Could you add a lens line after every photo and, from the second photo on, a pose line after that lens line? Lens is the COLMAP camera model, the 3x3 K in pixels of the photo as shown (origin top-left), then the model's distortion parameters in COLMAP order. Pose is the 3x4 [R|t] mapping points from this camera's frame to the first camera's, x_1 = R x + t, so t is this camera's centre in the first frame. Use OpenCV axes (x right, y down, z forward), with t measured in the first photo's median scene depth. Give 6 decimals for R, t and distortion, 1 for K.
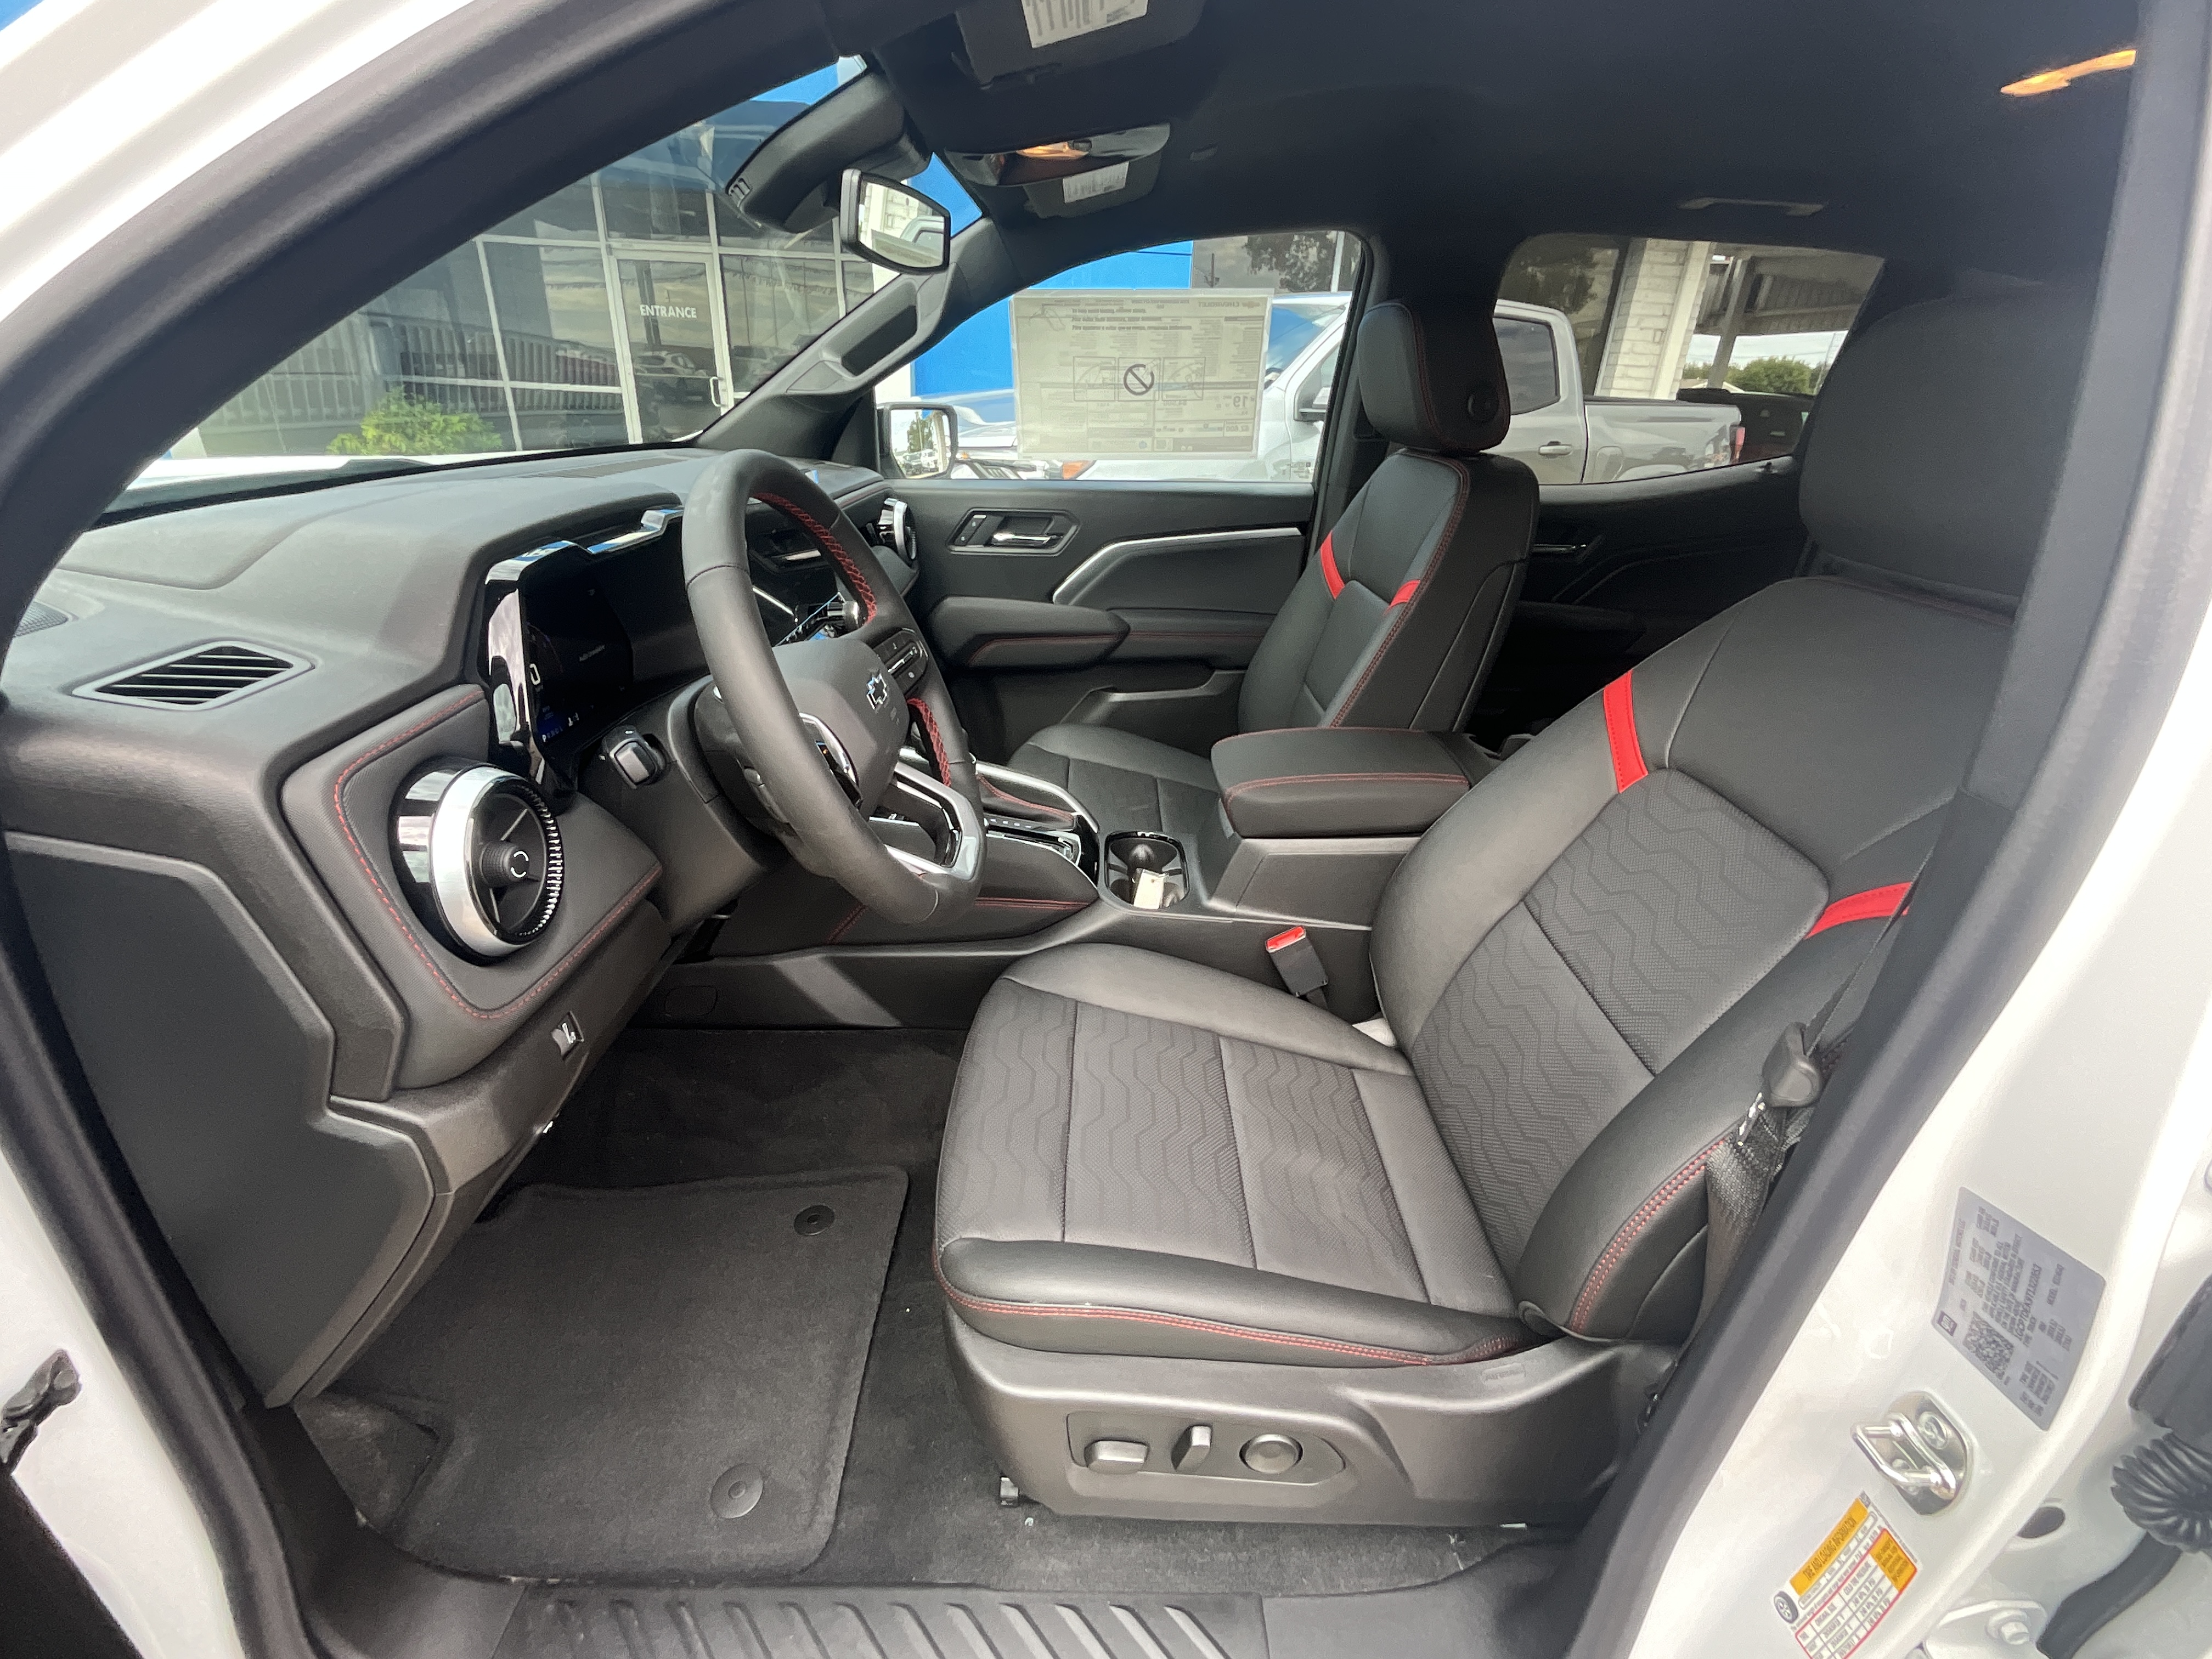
lens RADIAL K [[996.4, 0, 1105.0], [0, 996.4, 815.6], [0, 0, 1]] dist [-0.000714, 0.000892]
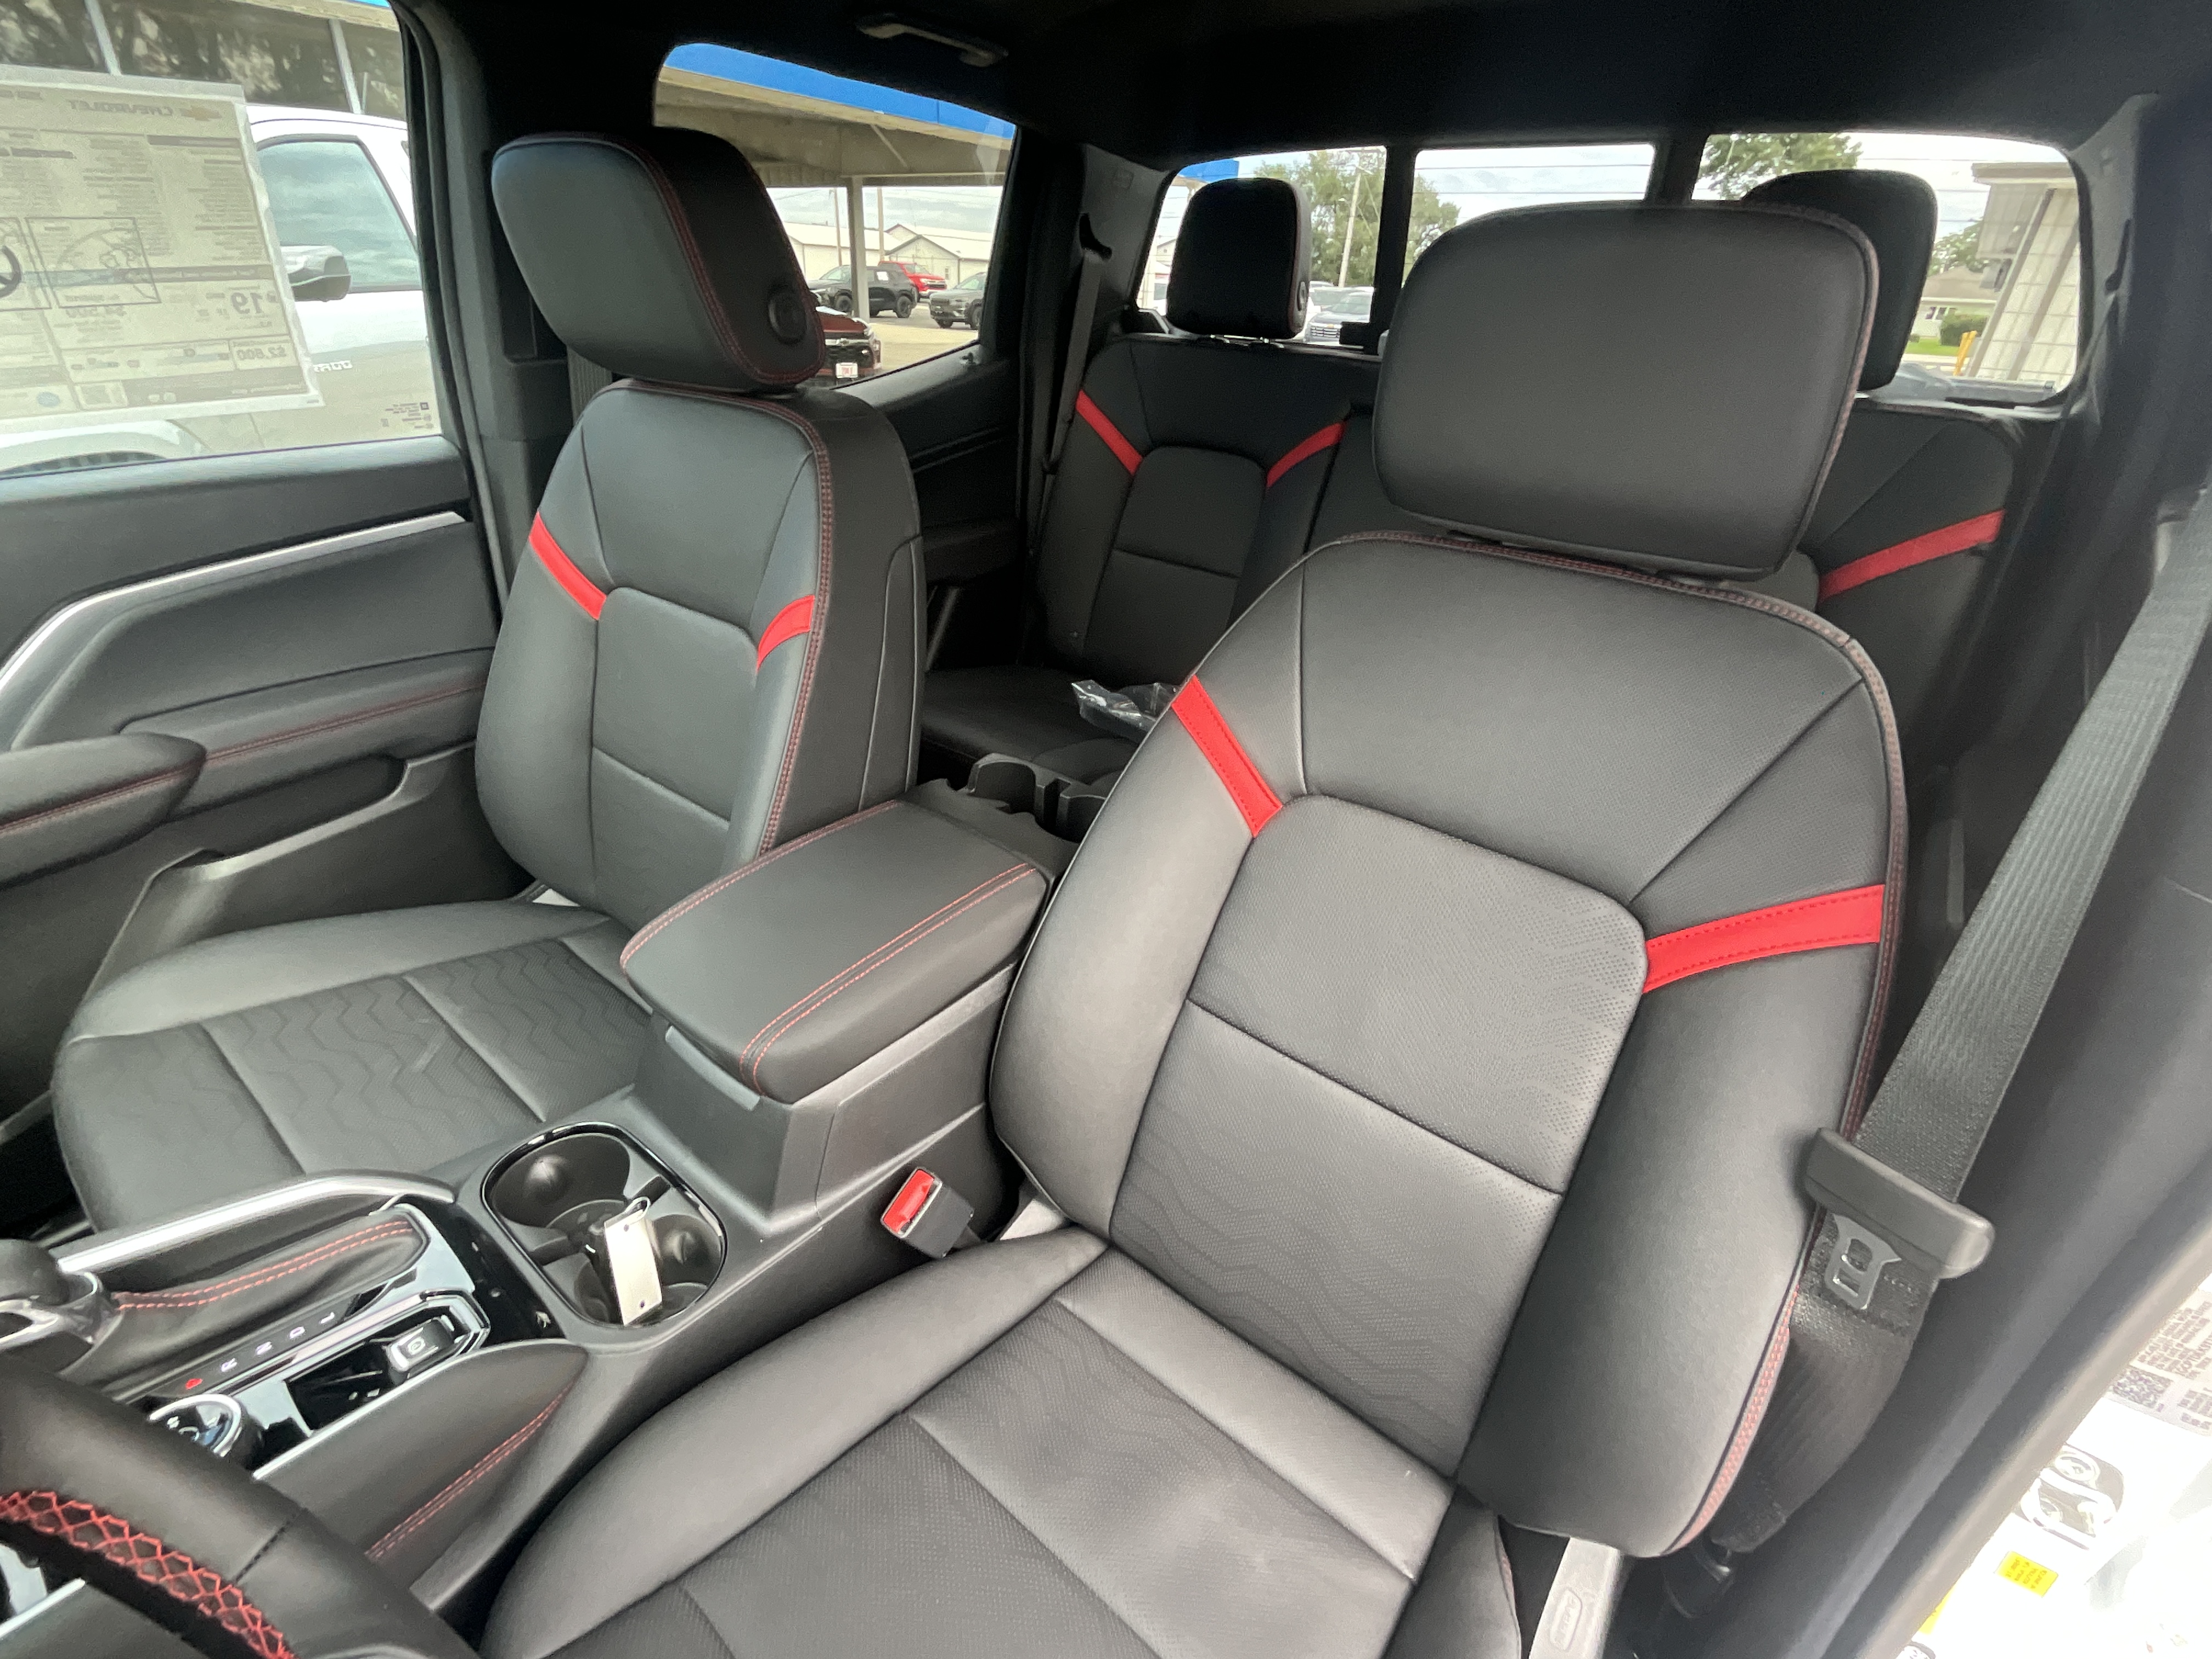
lens RADIAL K [[991.2, 0, 1105.7], [0, 991.2, 817.5], [0, 0, 1]] dist [0.007476, -0.002614]
pose [[0.624595, -0.384559, 0.679702, -0.055230], [0.300322, 0.921702, 0.245503, -0.152595], [-0.720893, 0.050789, 0.691182, 0.302947]]
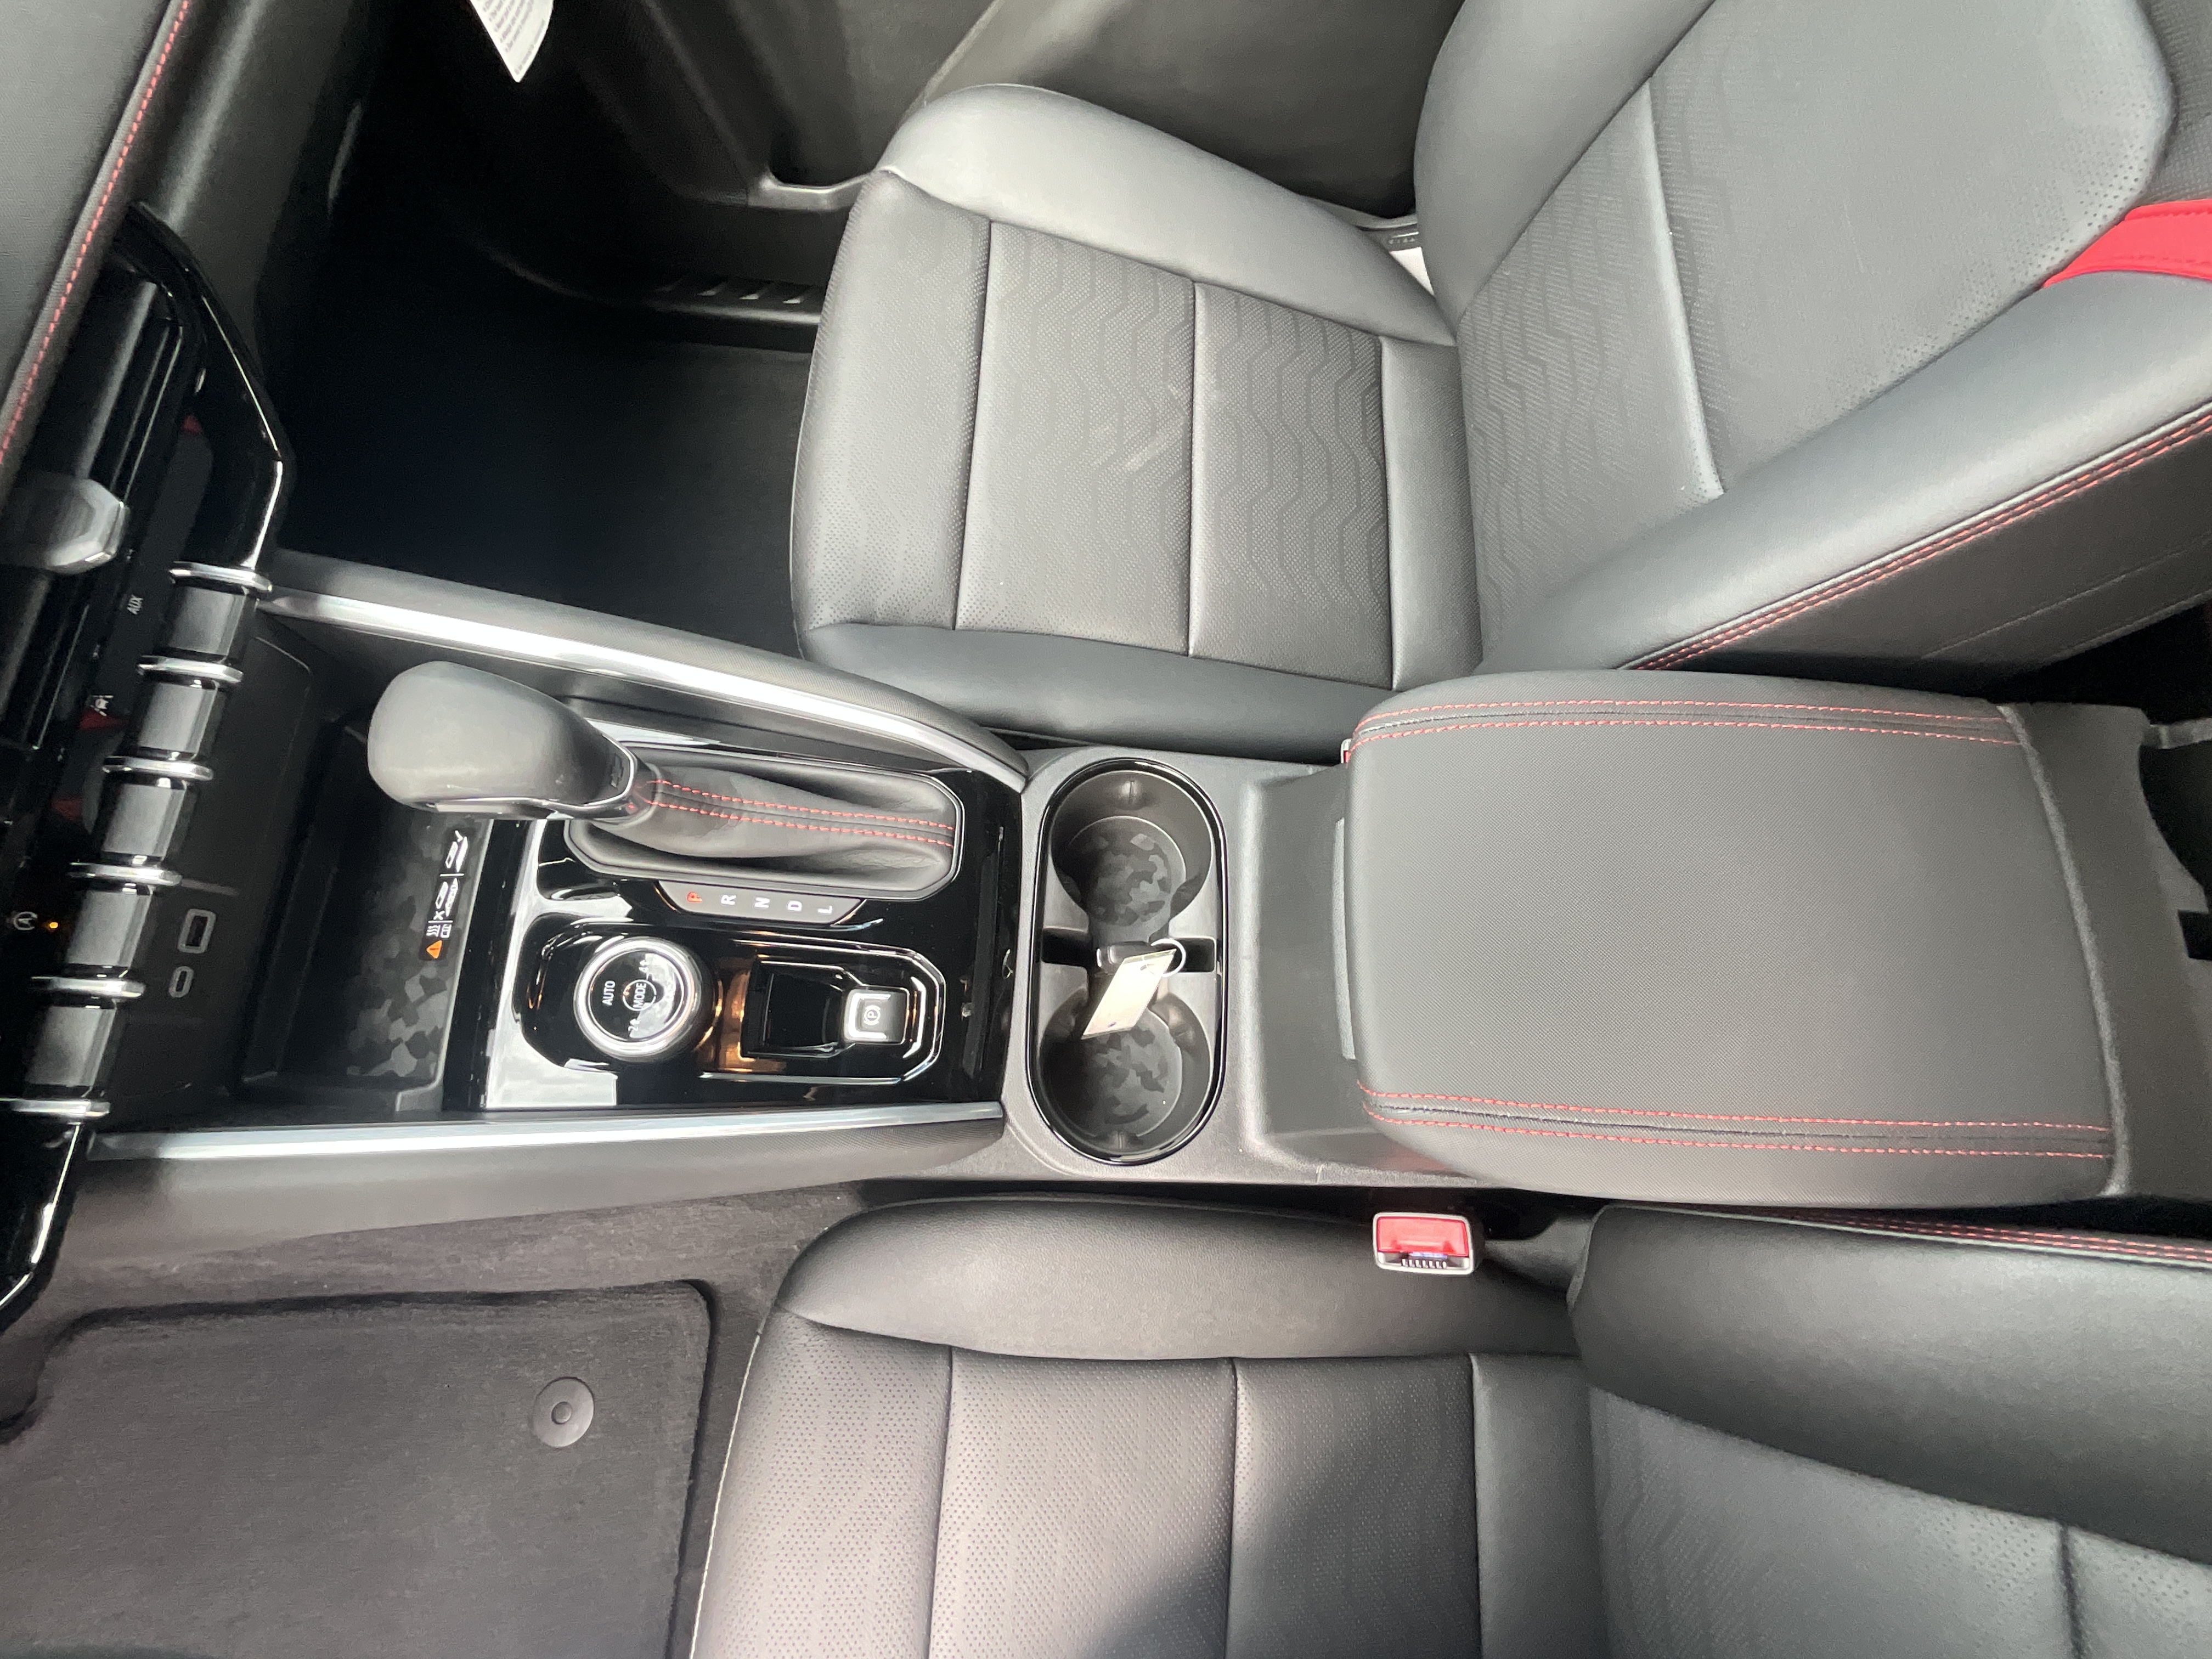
lens RADIAL K [[996.4, 0, 1105.0], [0, 996.4, 815.6], [0, 0, 1]] dist [-0.000714, 0.000892]
pose [[0.999087, 0.042401, 0.005176, 0.020360], [-0.031904, 0.660123, 0.750480, -0.218546], [0.028404, -0.749960, 0.660873, 0.573530]]
